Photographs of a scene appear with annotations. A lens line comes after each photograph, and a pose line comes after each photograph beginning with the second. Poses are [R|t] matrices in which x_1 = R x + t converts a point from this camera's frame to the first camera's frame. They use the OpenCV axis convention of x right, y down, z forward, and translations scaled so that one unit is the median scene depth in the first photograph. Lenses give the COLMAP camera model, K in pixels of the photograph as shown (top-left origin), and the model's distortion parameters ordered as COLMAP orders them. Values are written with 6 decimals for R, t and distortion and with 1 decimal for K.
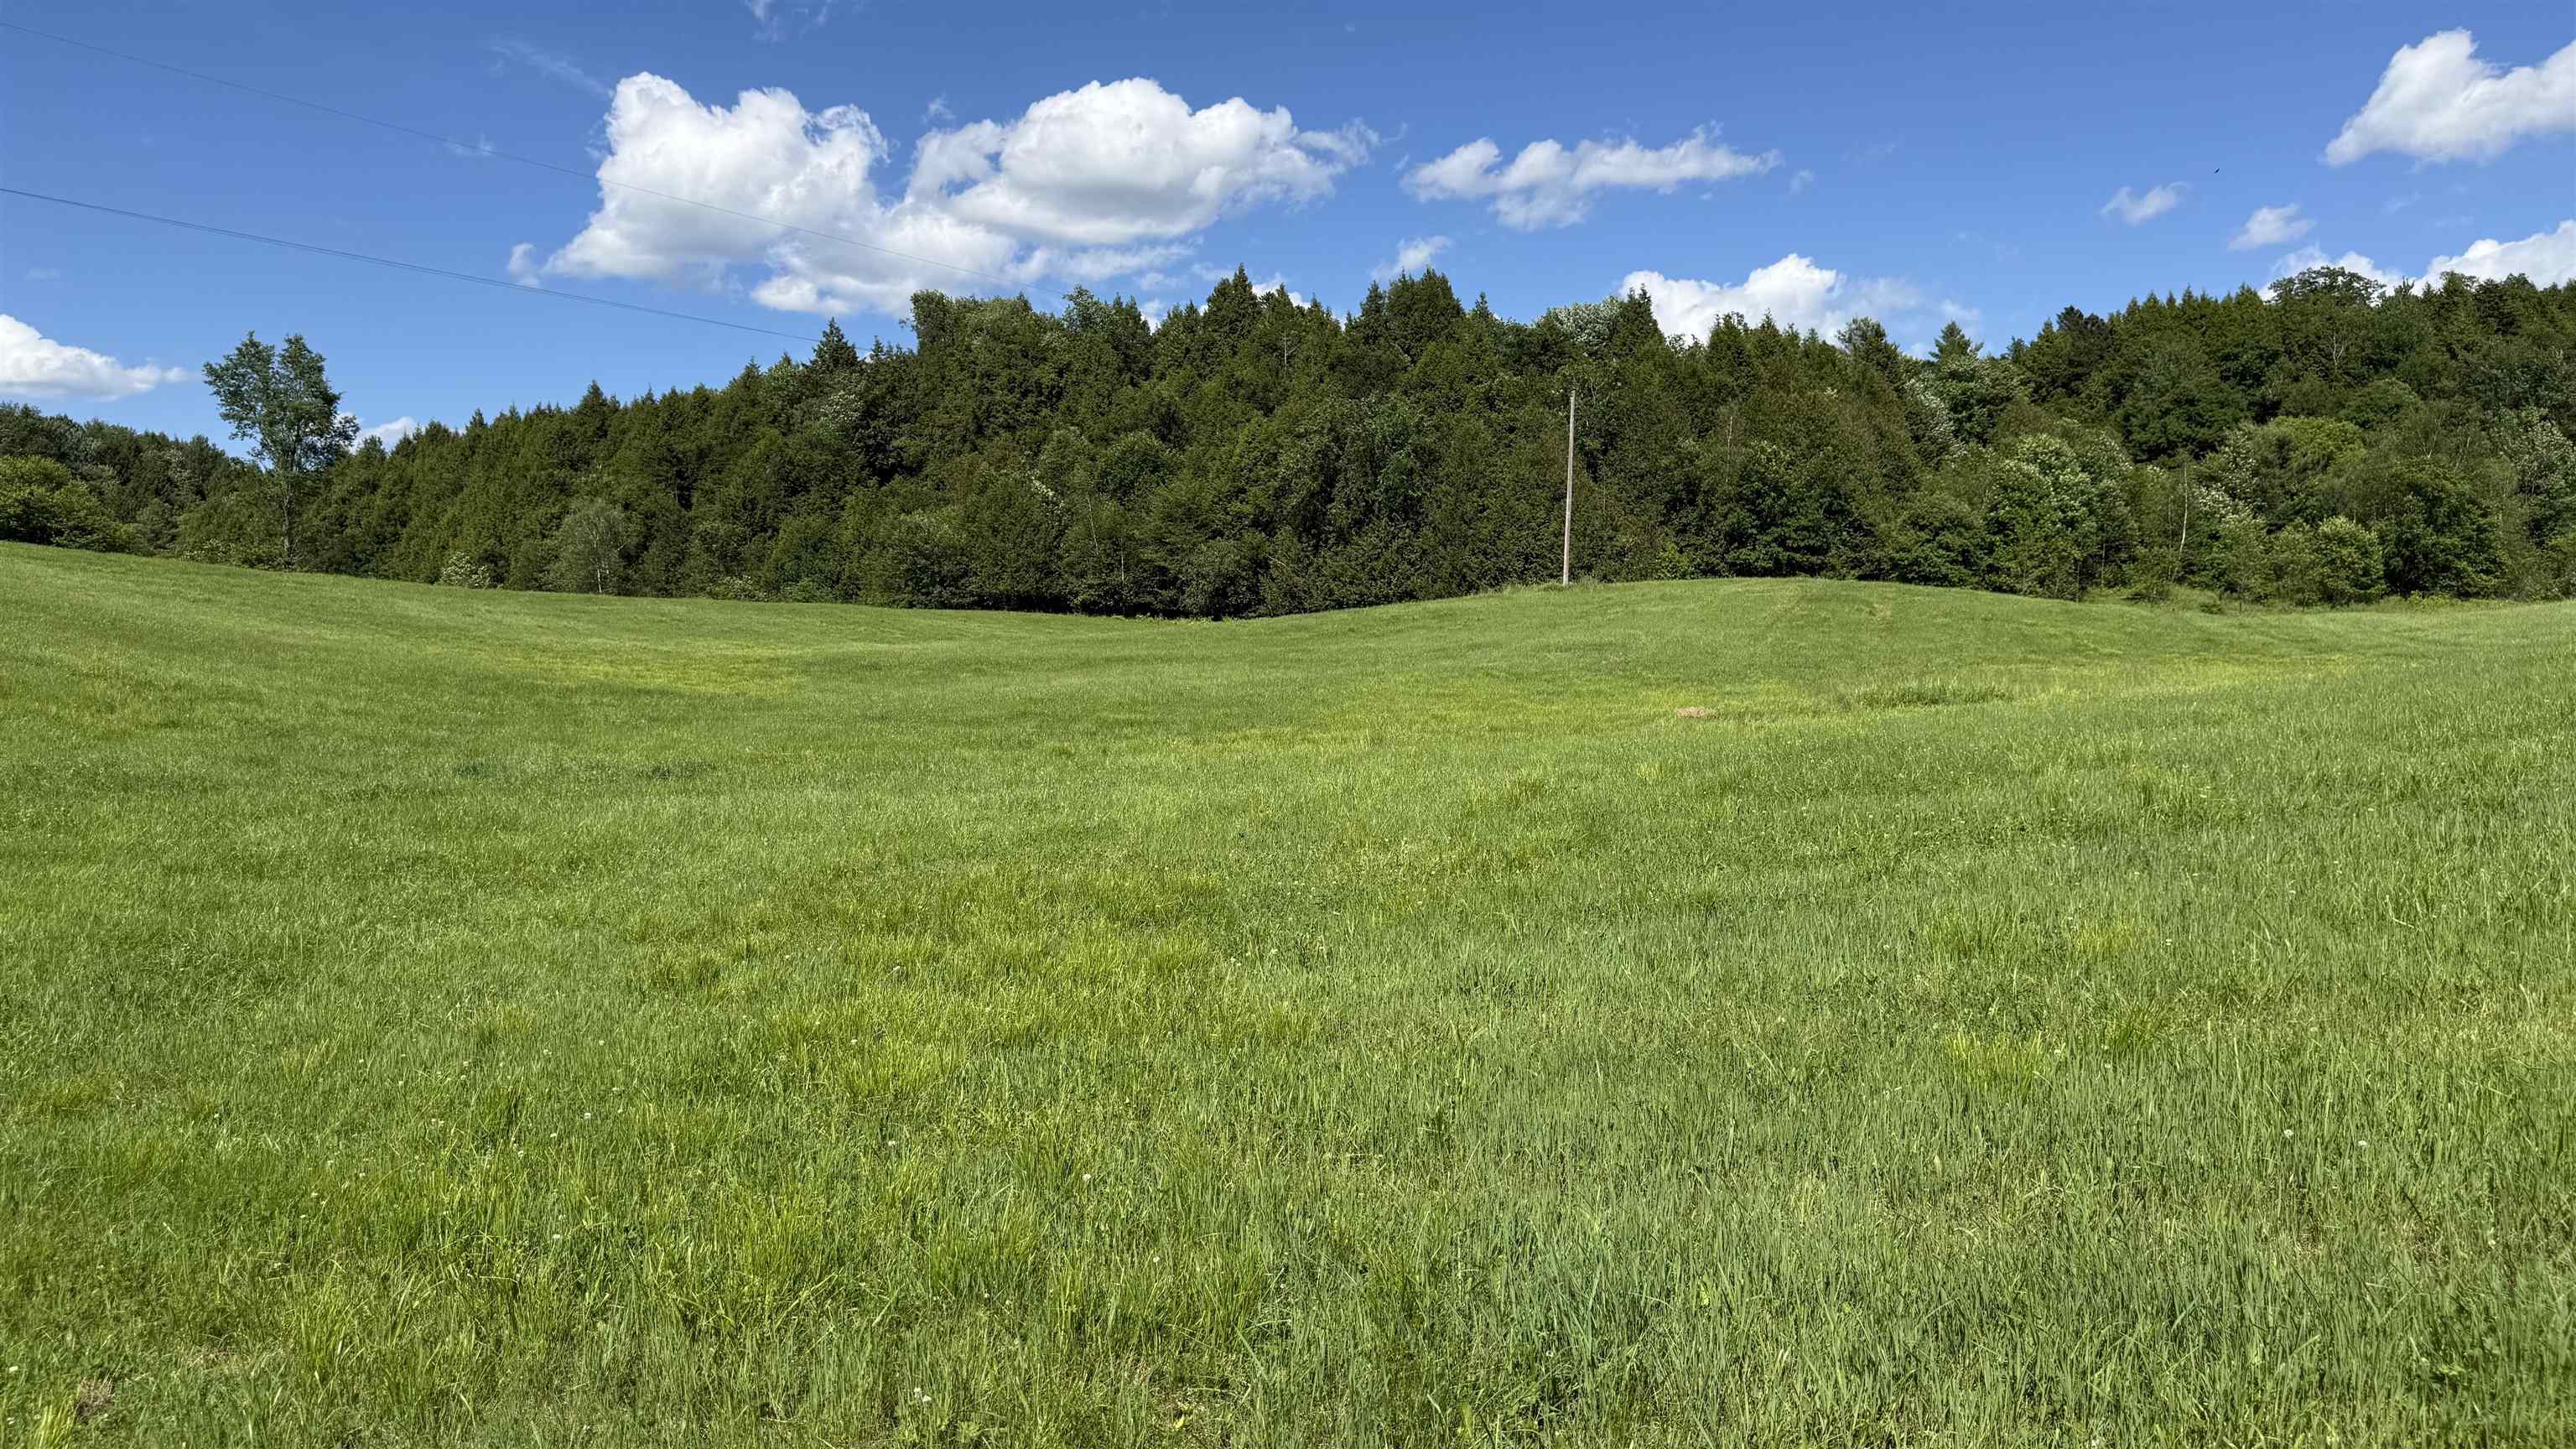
lens RADIAL K [[1736.8, 0, 1272.9], [0, 1736.8, 753.5], [0, 0, 1]] dist [0.028363, -0.060780]
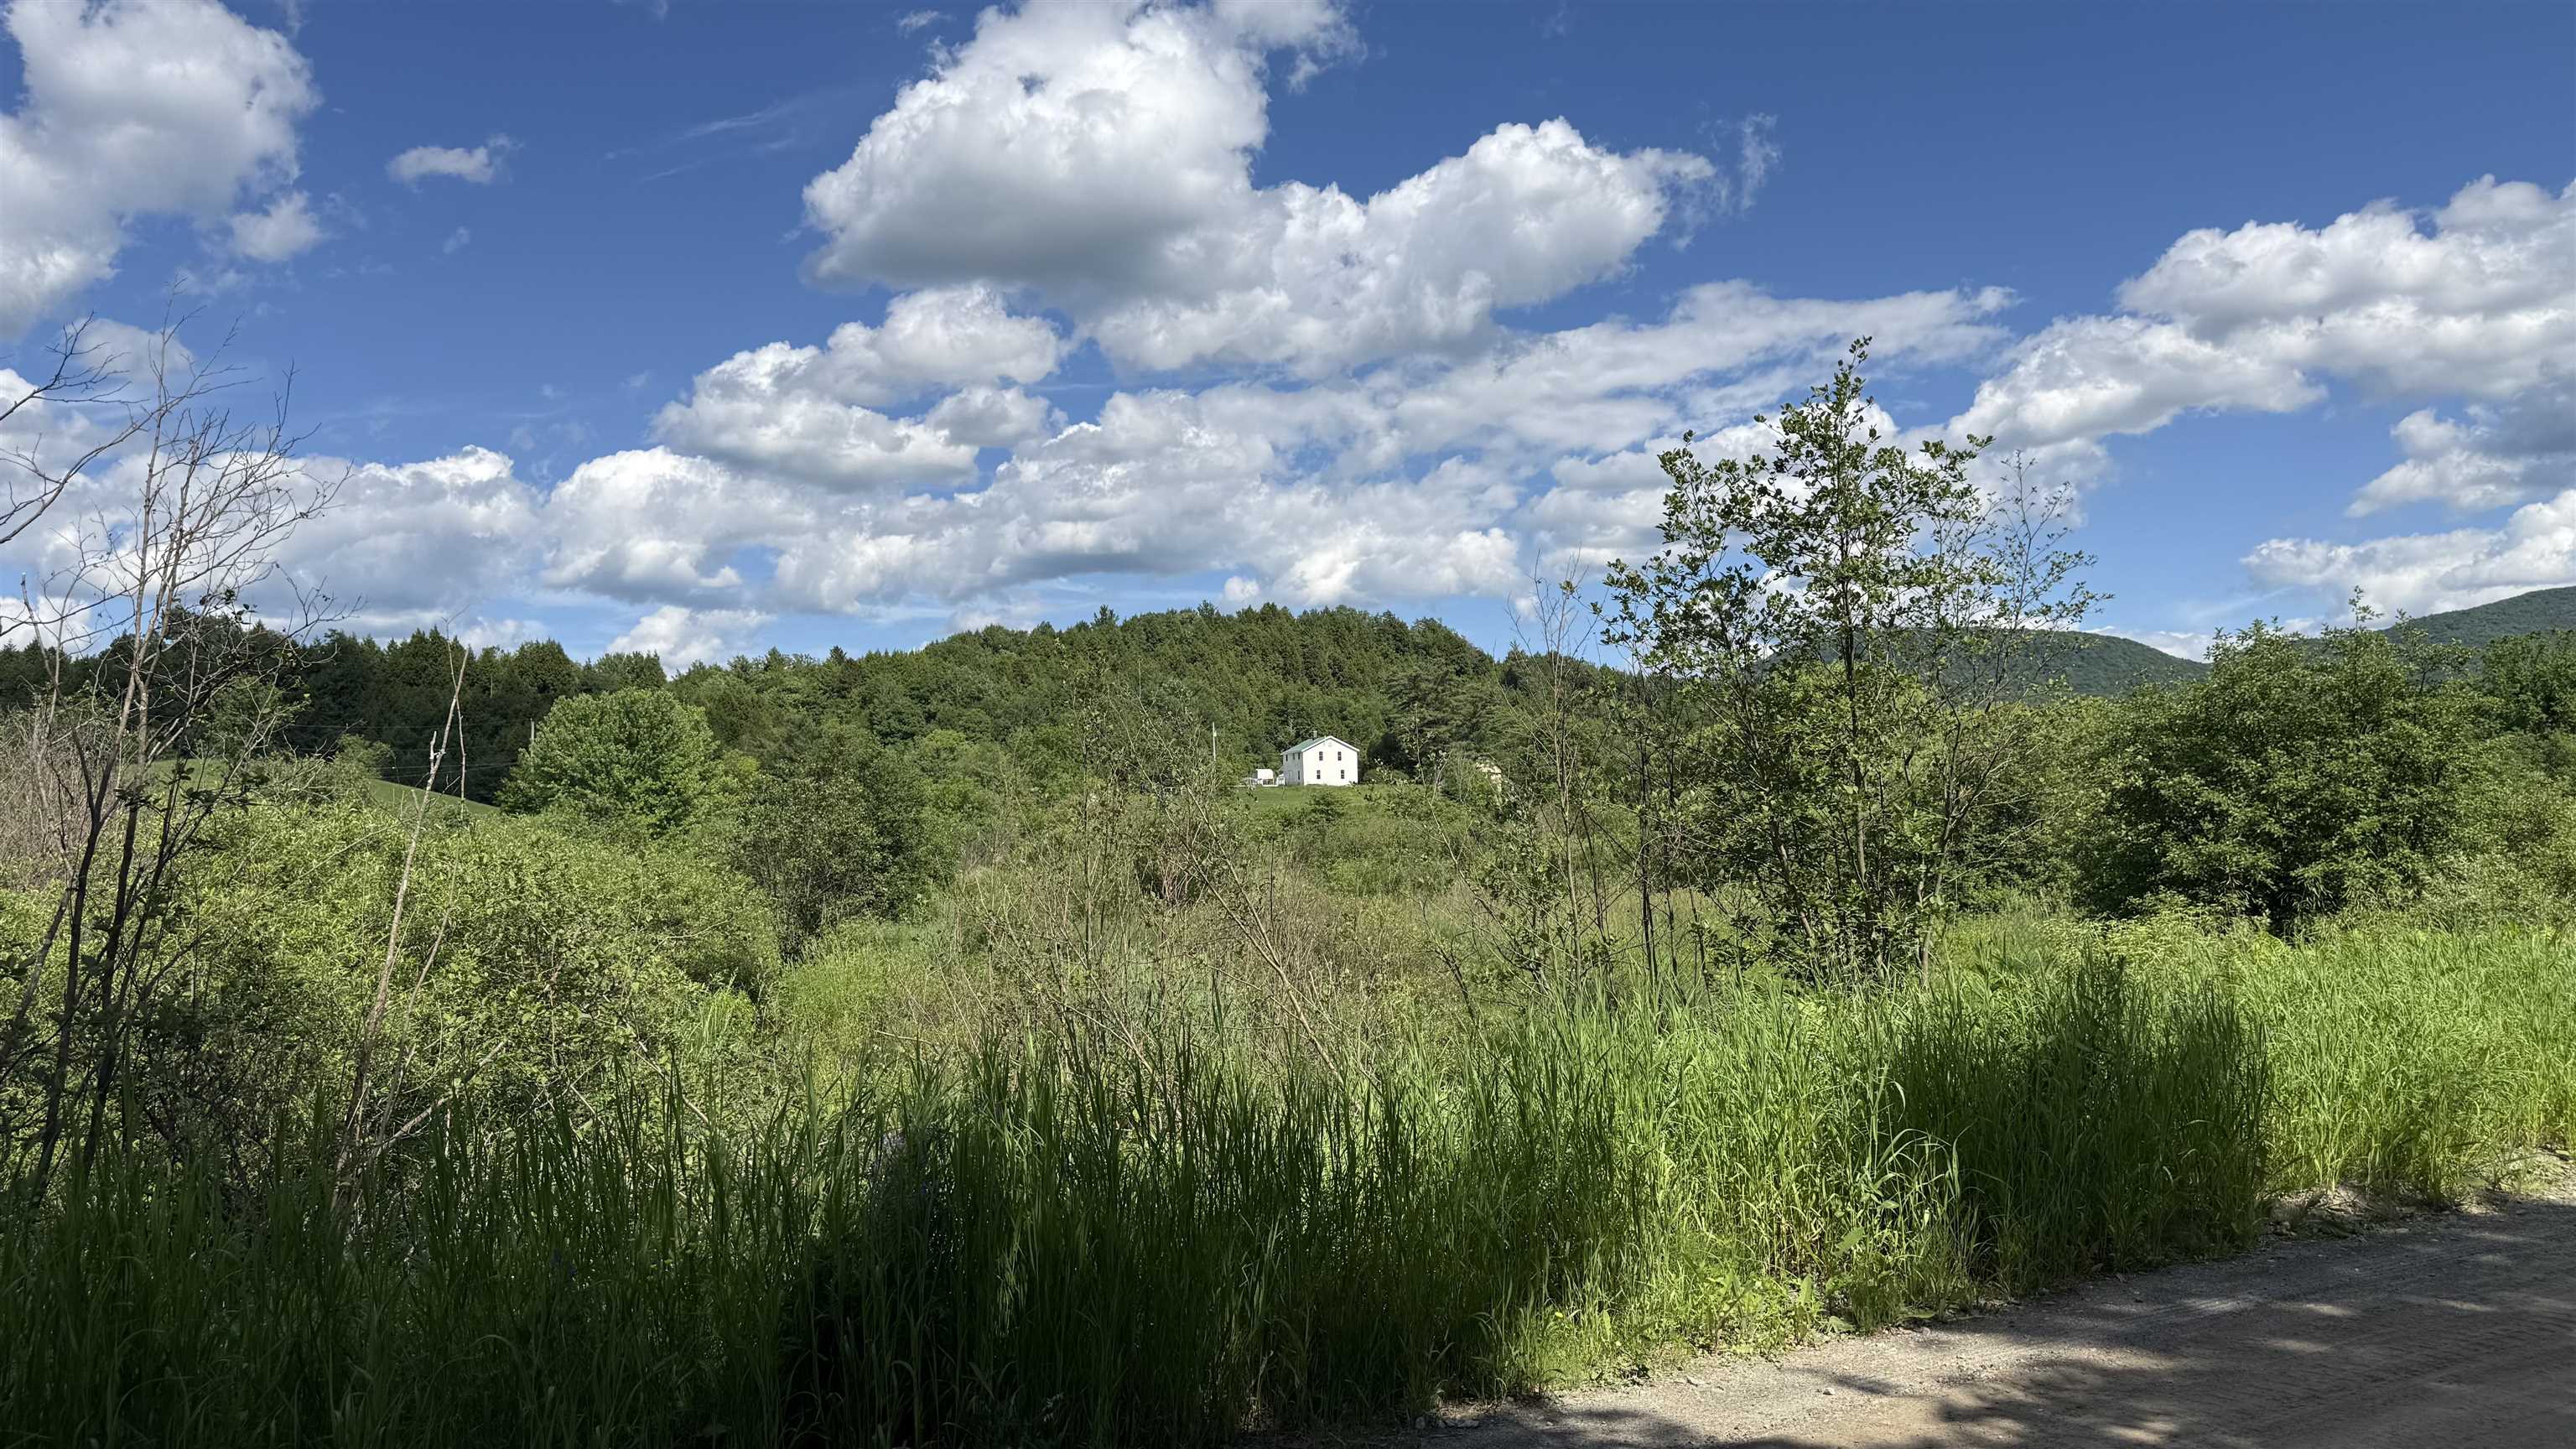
lens RADIAL K [[1736.8, 0, 1301.3], [0, 1736.8, 704.4], [0, 0, 1]] dist [0.028363, -0.060780]
pose [[0.748580, 0.020648, 0.662723, -0.600867], [0.059201, 0.993441, -0.097823, 0.035352], [-0.660397, 0.112463, 0.742448, -1.058427]]
